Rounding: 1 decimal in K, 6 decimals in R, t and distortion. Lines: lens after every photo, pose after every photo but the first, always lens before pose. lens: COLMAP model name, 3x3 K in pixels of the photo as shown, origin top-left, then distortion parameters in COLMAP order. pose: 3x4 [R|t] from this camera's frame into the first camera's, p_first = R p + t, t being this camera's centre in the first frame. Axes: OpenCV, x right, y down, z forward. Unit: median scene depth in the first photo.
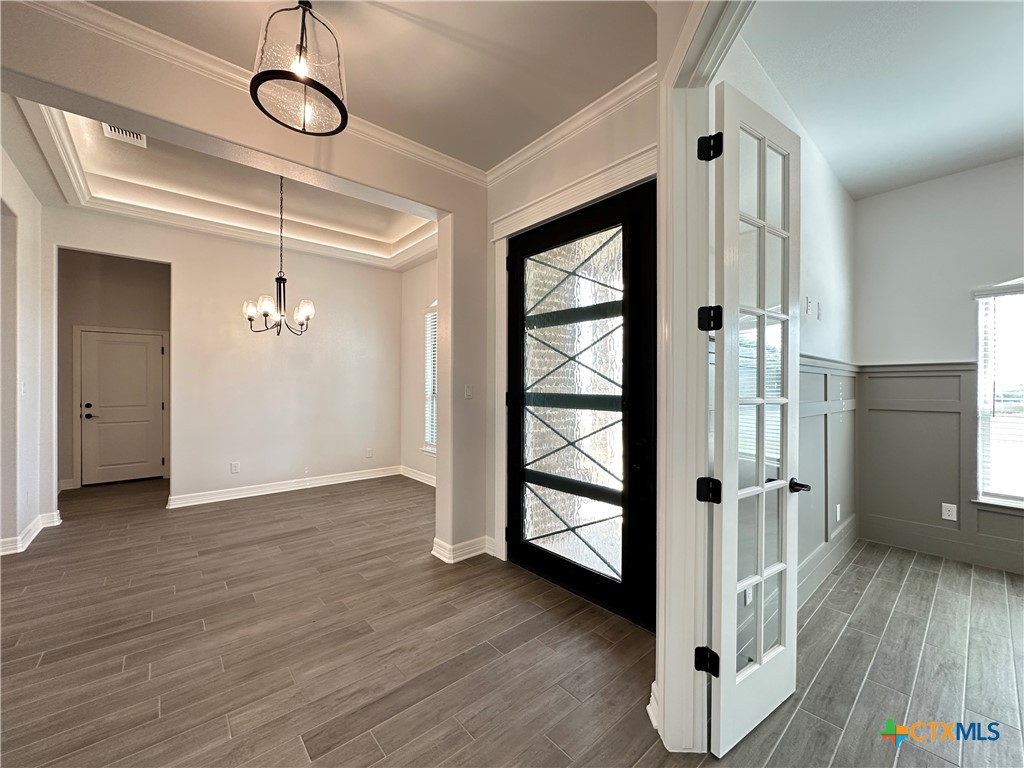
lens RADIAL K [[408.0, 0, 509.8], [0, 408.0, 386.9], [0, 0, 1]] dist [-0.001824, 0.000182]
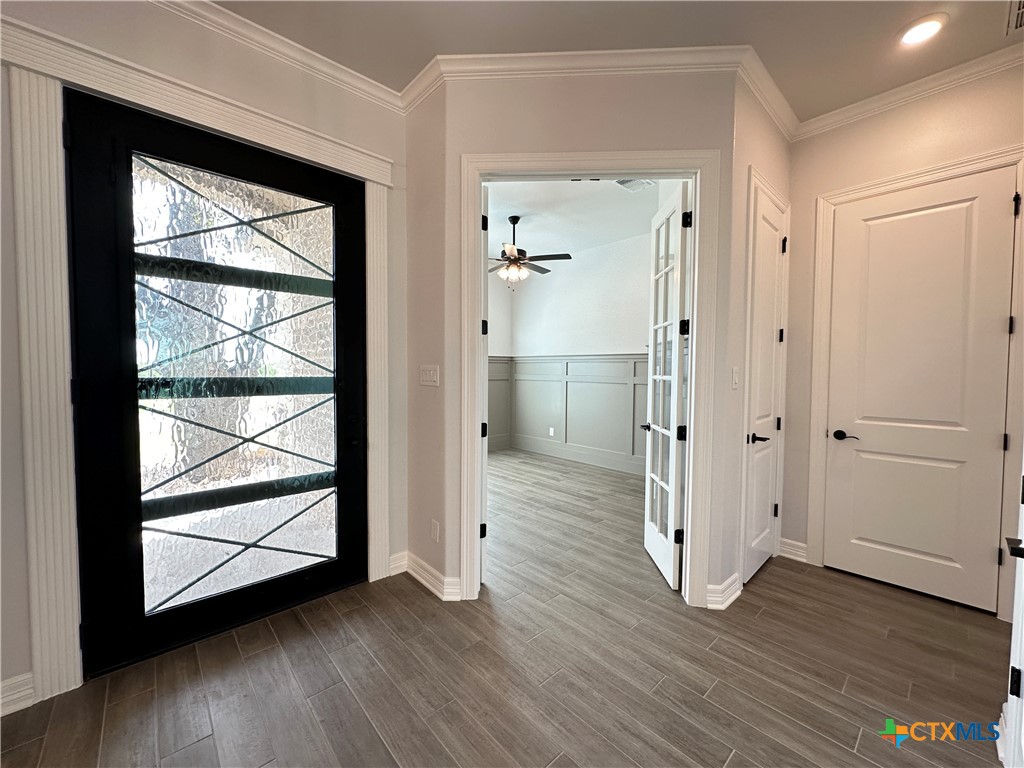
lens RADIAL K [[408.0, 0, 515.1], [0, 408.0, 381.8], [0, 0, 1]] dist [-0.001824, 0.000182]
pose [[-0.035925, -0.038009, 0.998631, -0.758255], [-0.006178, 0.999266, 0.037811, -0.009389], [-0.999335, -0.004811, -0.036134, 0.587947]]
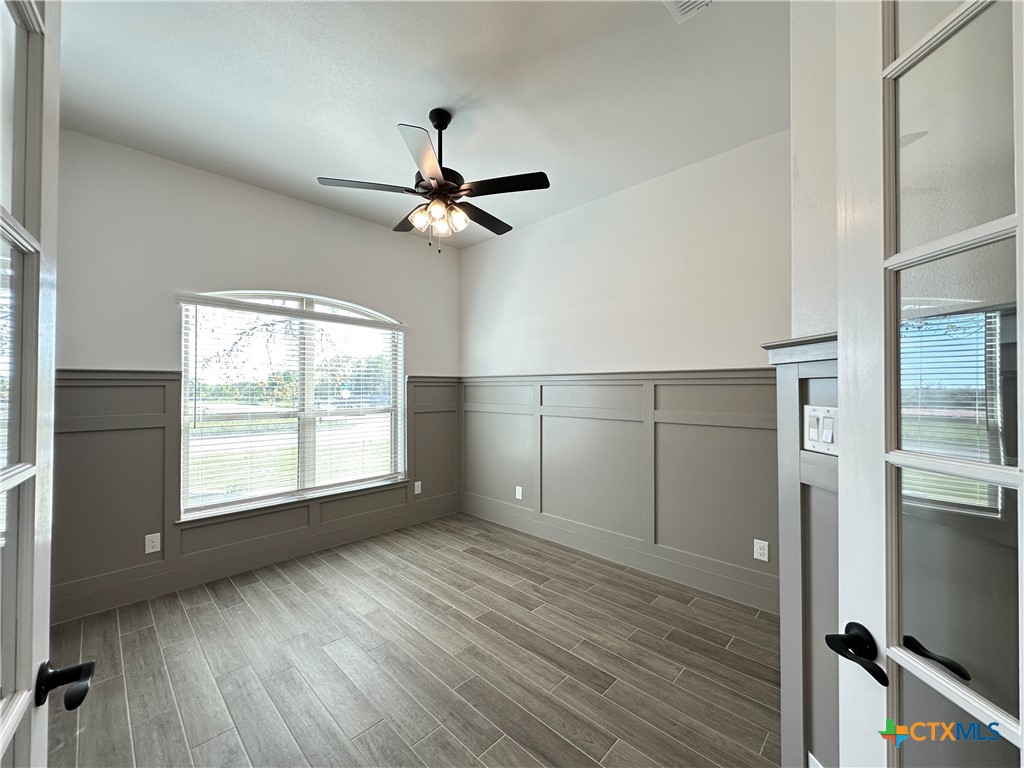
lens RADIAL K [[408.0, 0, 512.6], [0, 408.0, 382.7], [0, 0, 1]] dist [-0.001824, 0.000182]
pose [[-0.097343, 0.007508, 0.995223, 0.193514], [0.001810, 0.999971, -0.007366, -0.035609], [-0.995249, 0.001085, -0.097354, 0.441397]]
